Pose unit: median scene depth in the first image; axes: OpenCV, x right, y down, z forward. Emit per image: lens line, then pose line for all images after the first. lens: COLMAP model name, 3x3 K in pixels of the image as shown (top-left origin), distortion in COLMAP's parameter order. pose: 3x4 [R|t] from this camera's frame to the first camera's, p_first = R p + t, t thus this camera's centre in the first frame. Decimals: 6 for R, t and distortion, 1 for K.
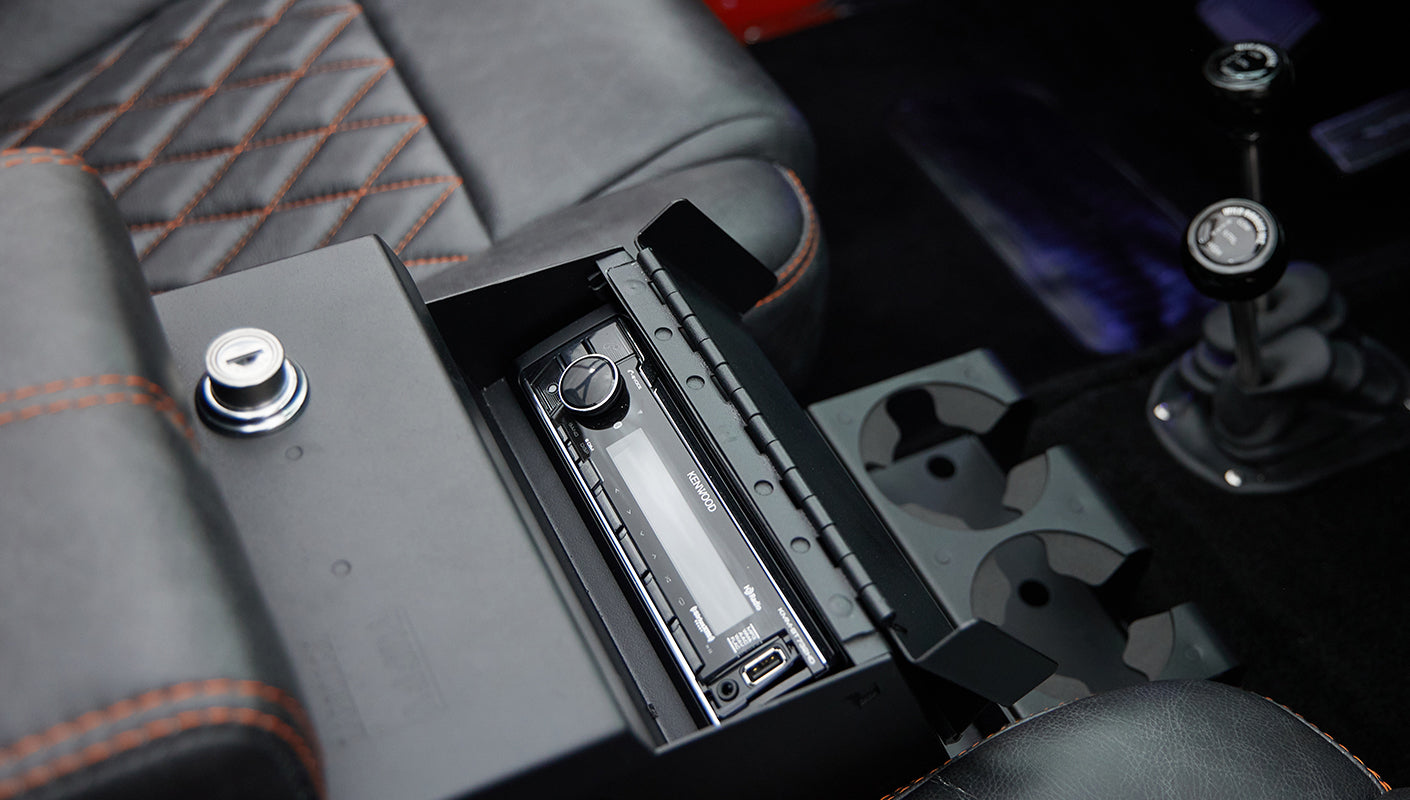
lens RADIAL K [[1386.7, 0, 704.4], [0, 1386.7, 368.7], [0, 0, 1]] dist [-0.002916, 0.039863]
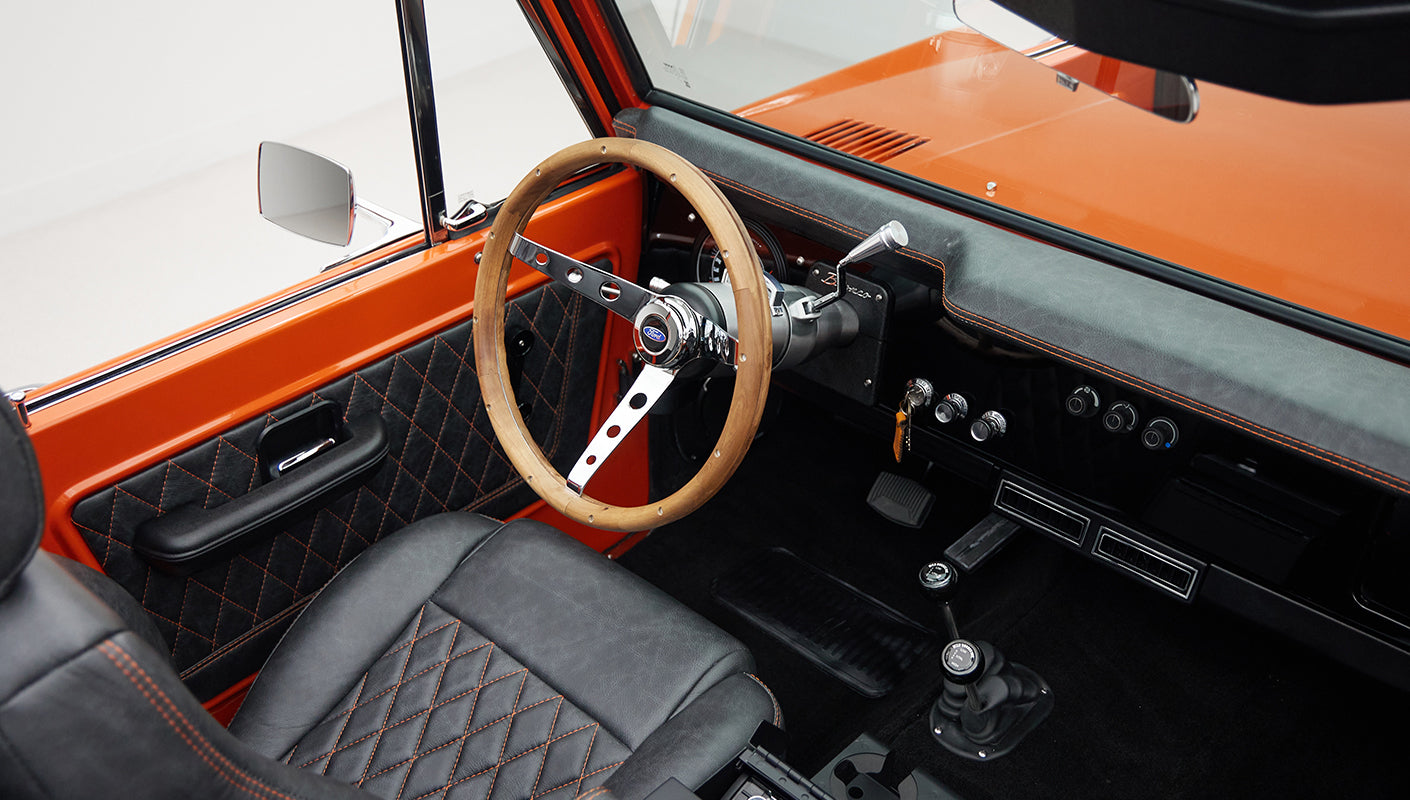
lens RADIAL K [[1386.7, 0, 704.4], [0, 1386.7, 368.7], [0, 0, 1]] dist [-0.002916, 0.039863]
pose [[0.930295, -0.214063, 0.297872, -0.488889], [0.274613, 0.944809, -0.178674, -0.209199], [-0.243184, 0.248019, 0.937736, -0.958708]]
